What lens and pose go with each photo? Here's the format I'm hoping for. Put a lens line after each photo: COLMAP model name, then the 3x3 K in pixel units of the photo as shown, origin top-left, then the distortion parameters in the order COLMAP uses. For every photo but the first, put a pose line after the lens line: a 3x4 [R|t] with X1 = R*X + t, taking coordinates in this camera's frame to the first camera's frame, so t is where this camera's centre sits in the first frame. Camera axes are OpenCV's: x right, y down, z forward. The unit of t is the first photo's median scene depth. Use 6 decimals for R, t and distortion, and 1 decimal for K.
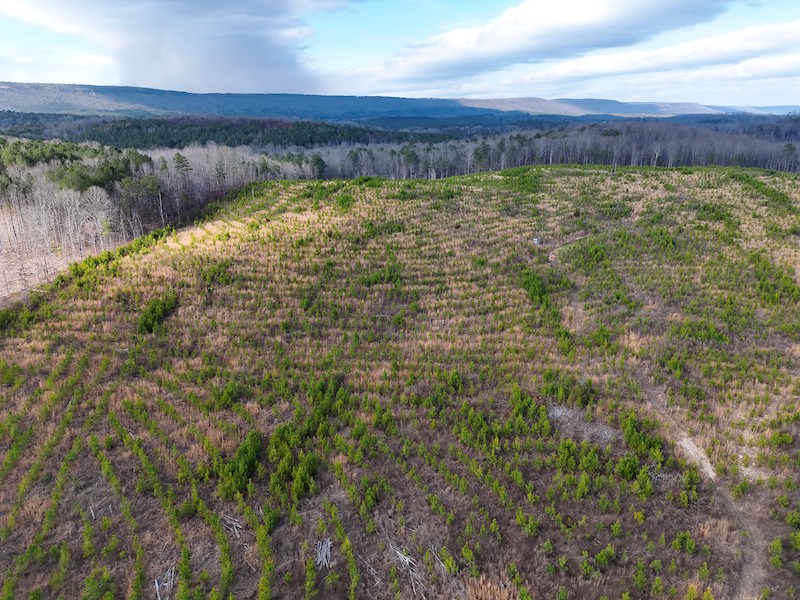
lens RADIAL K [[554.5, 0, 395.7], [0, 554.5, 290.8], [0, 0, 1]] dist [0.057592, -0.052300]
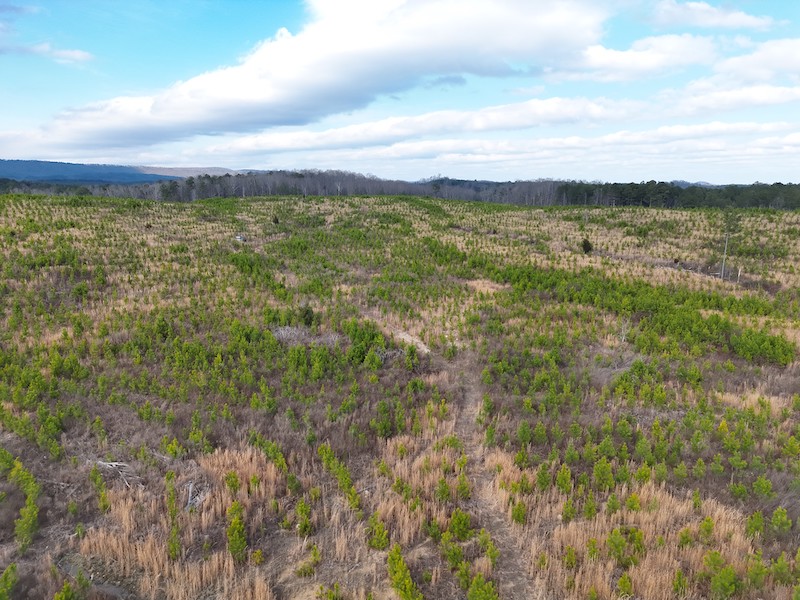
lens RADIAL K [[559.0, 0, 399.0], [0, 559.0, 288.1], [0, 0, 1]] dist [0.050459, -0.044248]
pose [[0.861894, -0.085332, 0.499857, -0.003119], [0.147707, 0.985242, -0.086496, 0.110287], [-0.485099, 0.148383, 0.861778, 0.032997]]
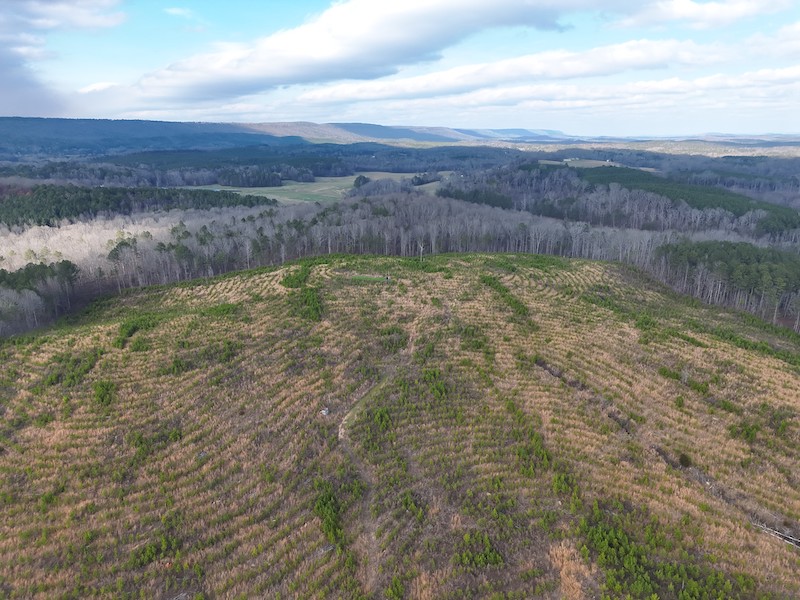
lens RADIAL K [[554.5, 0, 395.7], [0, 554.5, 290.8], [0, 0, 1]] dist [0.057592, -0.052300]
pose [[0.927740, -0.094650, 0.361026, 0.027926], [0.105884, 0.994313, -0.011415, -0.256910], [-0.357892, 0.048817, 0.932486, 0.010769]]
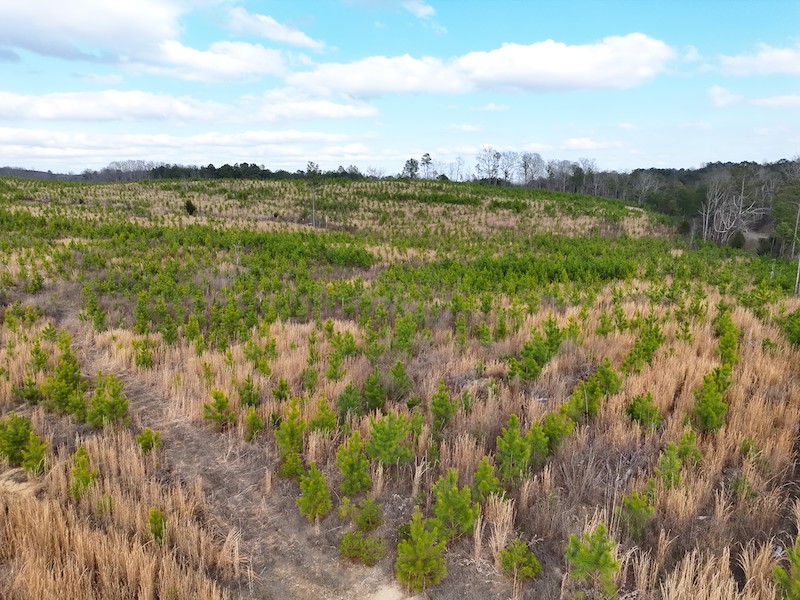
lens RADIAL K [[559.0, 0, 399.0], [0, 559.0, 288.1], [0, 0, 1]] dist [0.050459, -0.044248]
pose [[0.353777, -0.157936, 0.921899, -0.003279], [0.272941, 0.960173, 0.059752, 0.164131], [-0.894620, 0.230485, 0.382795, 0.052491]]
